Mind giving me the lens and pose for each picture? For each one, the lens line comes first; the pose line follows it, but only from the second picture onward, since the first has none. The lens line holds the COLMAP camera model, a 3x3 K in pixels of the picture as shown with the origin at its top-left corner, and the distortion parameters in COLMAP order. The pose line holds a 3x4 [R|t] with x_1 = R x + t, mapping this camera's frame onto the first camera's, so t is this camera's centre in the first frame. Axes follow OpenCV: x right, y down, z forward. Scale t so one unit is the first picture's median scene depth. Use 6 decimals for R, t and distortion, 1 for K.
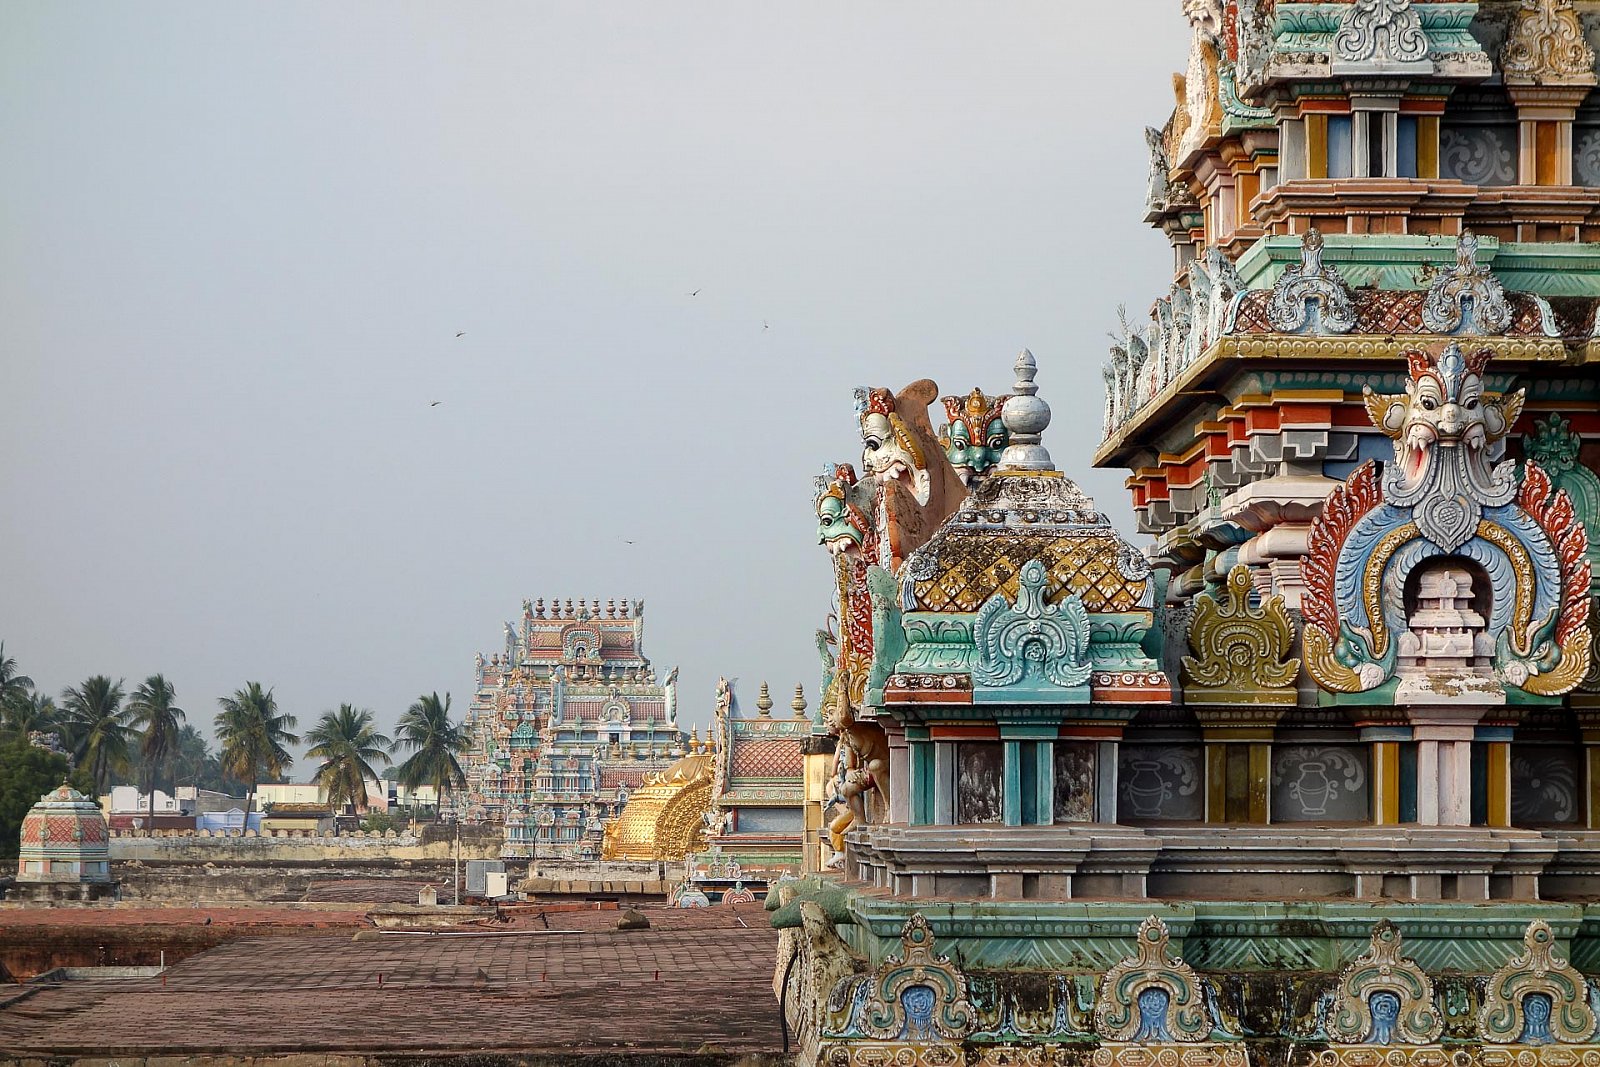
lens RADIAL K [[5619.7, 0, 798.2], [0, 5619.7, 529.3], [0, 0, 1]] dist [0.024049, 0.000000]
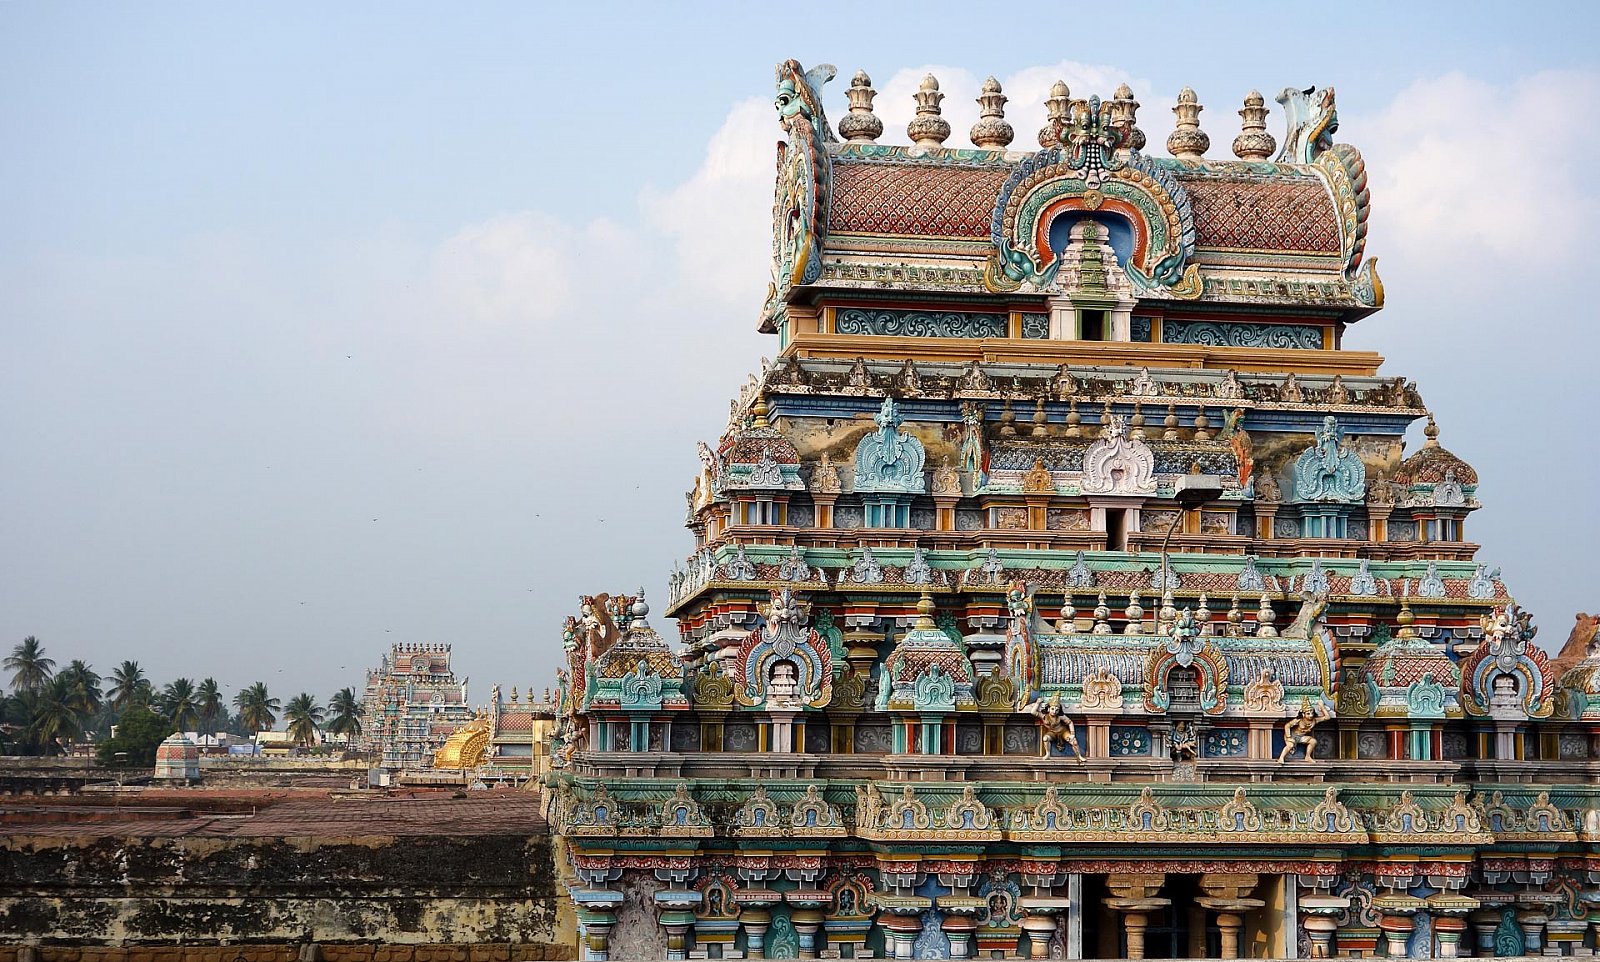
lens RADIAL K [[2721.1, 0, 813.1], [0, 2721.1, 479.0], [0, 0, 1]] dist [0.007914, 0.000000]
pose [[0.994371, 0.015897, 0.104758, -0.017638], [-0.010851, 0.998761, -0.048560, -0.018856], [-0.105401, 0.047150, 0.993311, -0.376562]]
